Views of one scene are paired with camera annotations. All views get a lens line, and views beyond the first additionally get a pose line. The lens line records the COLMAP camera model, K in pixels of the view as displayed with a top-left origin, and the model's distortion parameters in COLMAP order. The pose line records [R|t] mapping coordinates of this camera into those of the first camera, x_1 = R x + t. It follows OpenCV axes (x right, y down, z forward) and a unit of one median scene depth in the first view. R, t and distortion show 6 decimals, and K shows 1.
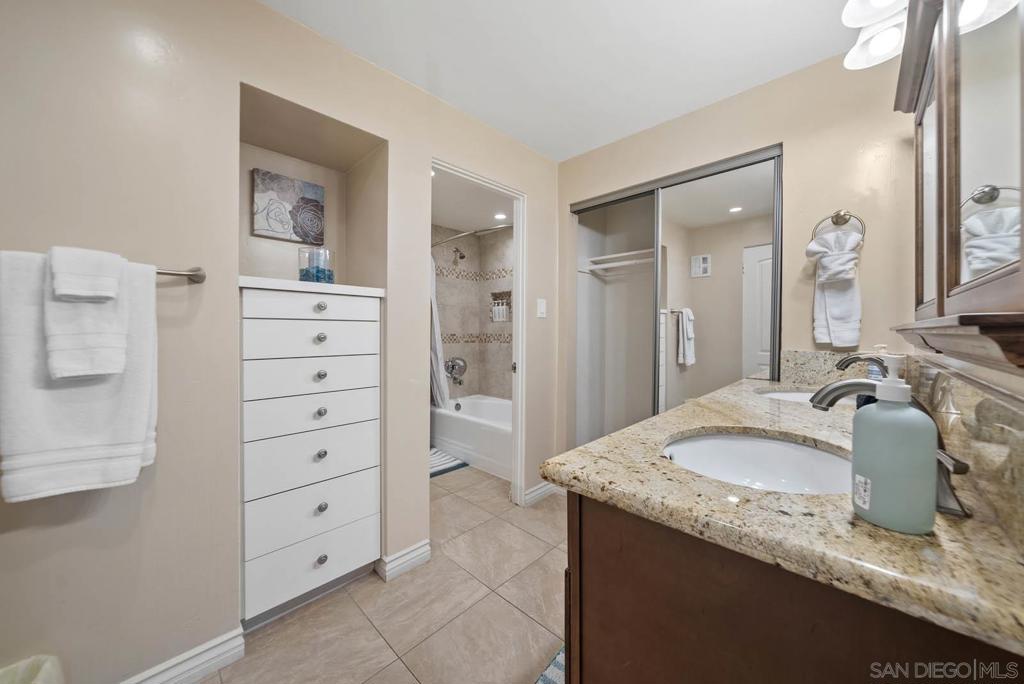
lens RADIAL K [[360.3, 0, 508.0], [0, 360.3, 333.9], [0, 0, 1]] dist [-0.001270, 0.000327]
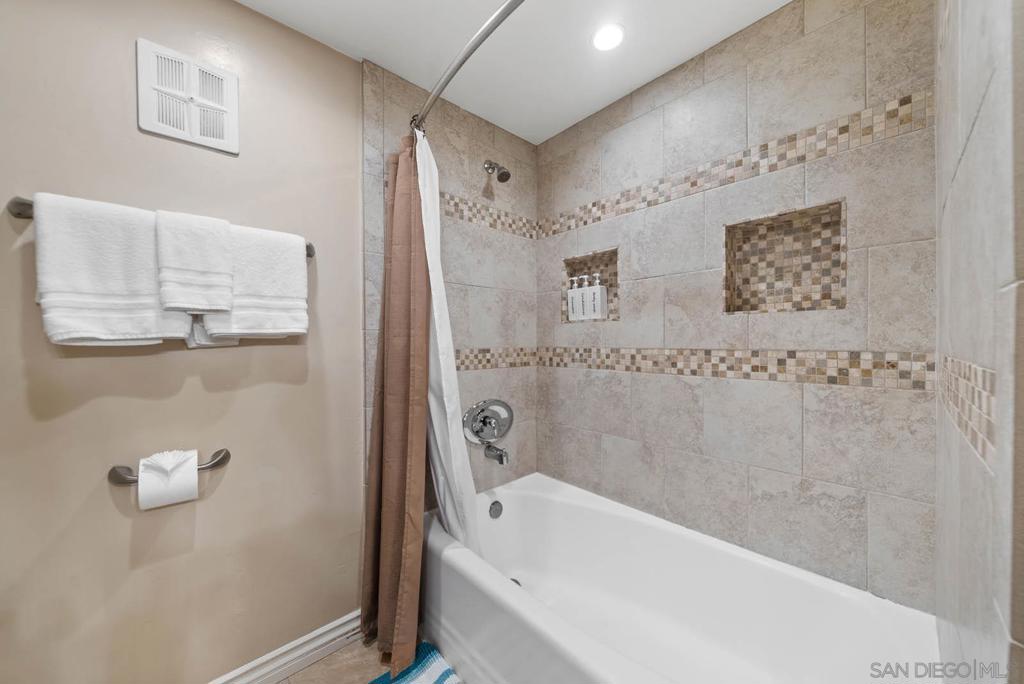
lens RADIAL K [[360.3, 0, 514.7], [0, 360.3, 343.3], [0, 0, 1]] dist [-0.001270, 0.000327]
pose [[0.998337, -0.005784, -0.057361, -0.086871], [0.005648, 0.999981, -0.002538, -0.005323], [0.057375, 0.002210, 0.998350, 0.541840]]
